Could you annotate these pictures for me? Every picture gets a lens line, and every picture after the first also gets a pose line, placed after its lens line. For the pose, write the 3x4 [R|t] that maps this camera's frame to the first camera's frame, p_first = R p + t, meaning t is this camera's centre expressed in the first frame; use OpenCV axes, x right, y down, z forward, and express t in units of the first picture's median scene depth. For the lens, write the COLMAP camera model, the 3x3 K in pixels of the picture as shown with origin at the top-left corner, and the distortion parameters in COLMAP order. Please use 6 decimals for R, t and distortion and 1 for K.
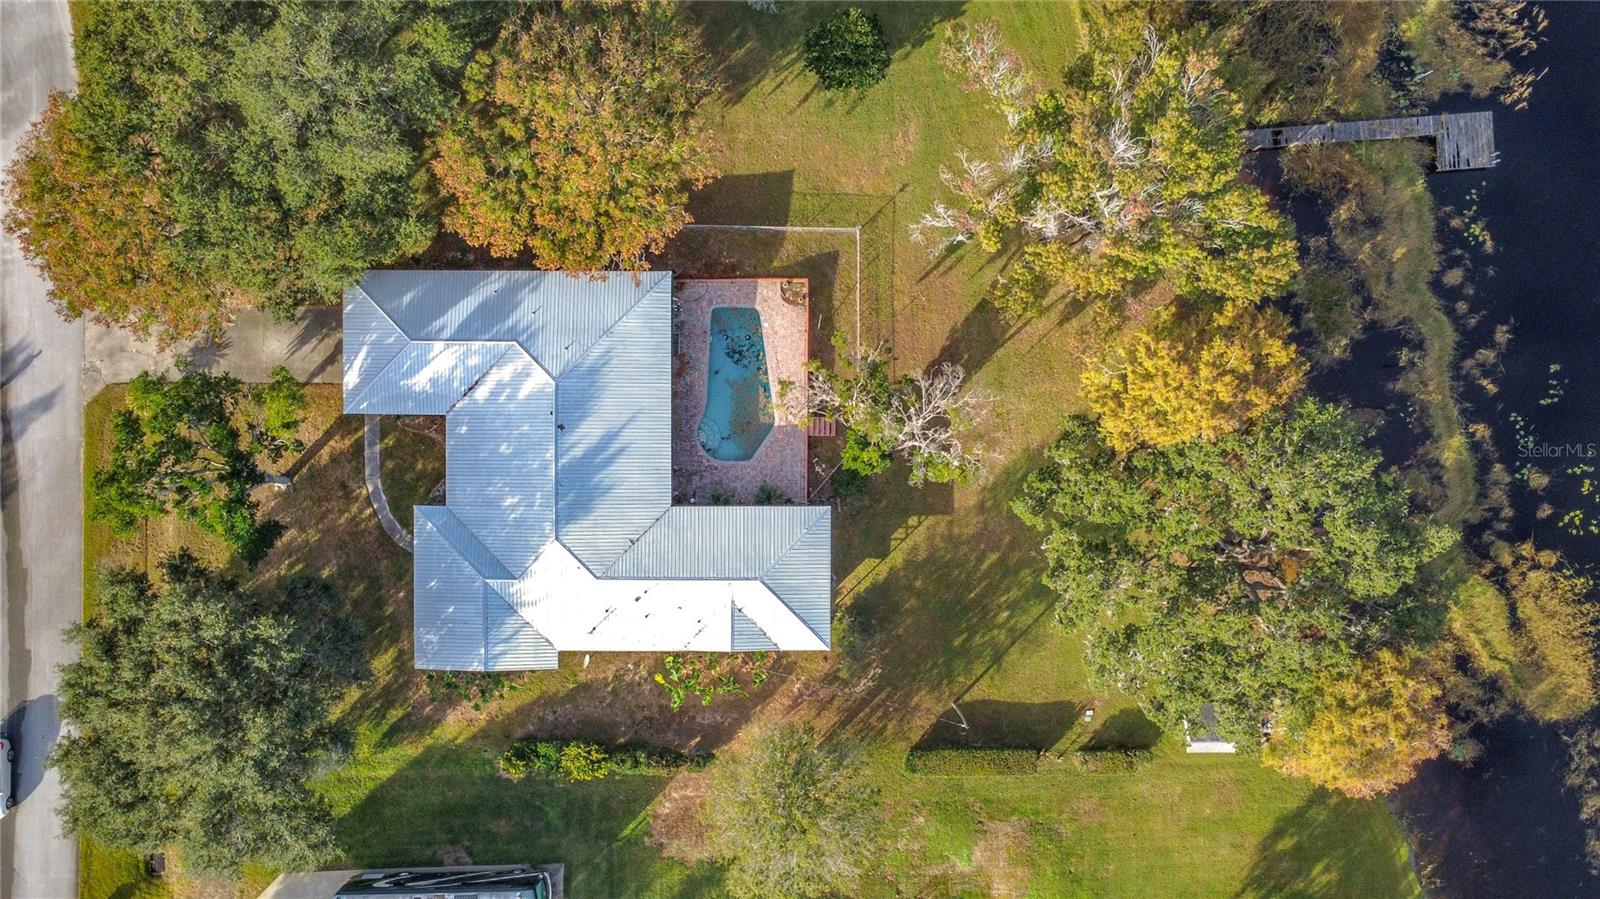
lens RADIAL K [[1149.2, 0, 800.0], [0, 1149.2, 449.5], [0, 0, 1]] dist [-0.000454, 0.001063]
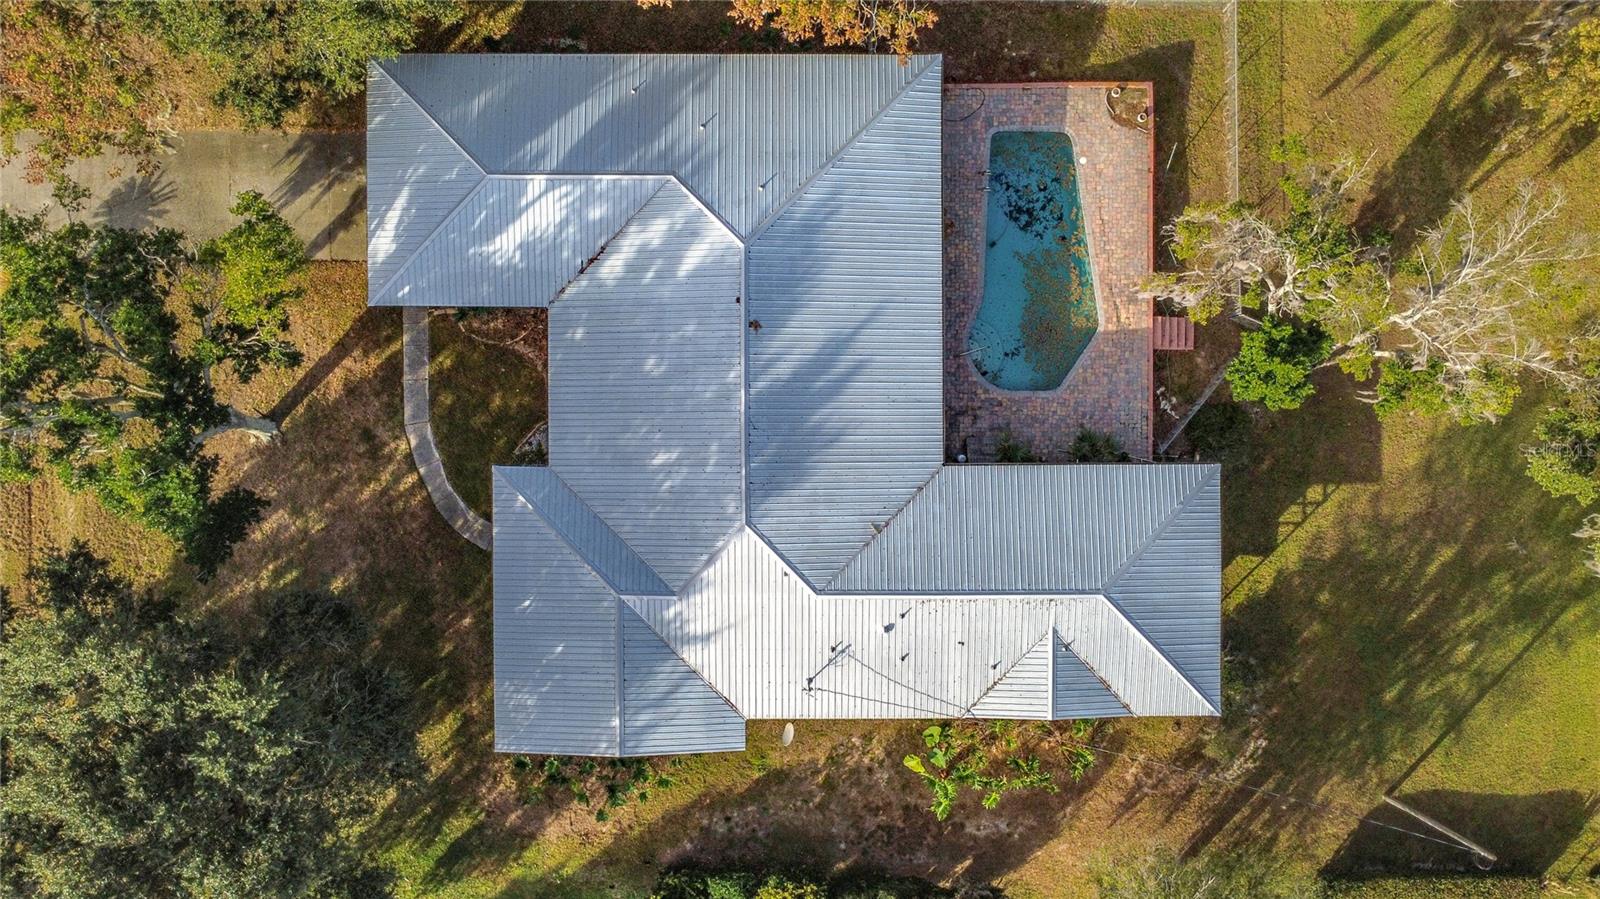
lens RADIAL K [[1149.2, 0, 800.0], [0, 1149.2, 449.5], [0, 0, 1]] dist [-0.000454, 0.001063]
pose [[0.999987, -0.004651, 0.001970, -0.179073], [0.004654, 0.999988, -0.001551, 0.040737], [-0.001962, 0.001561, 0.999997, 0.416305]]
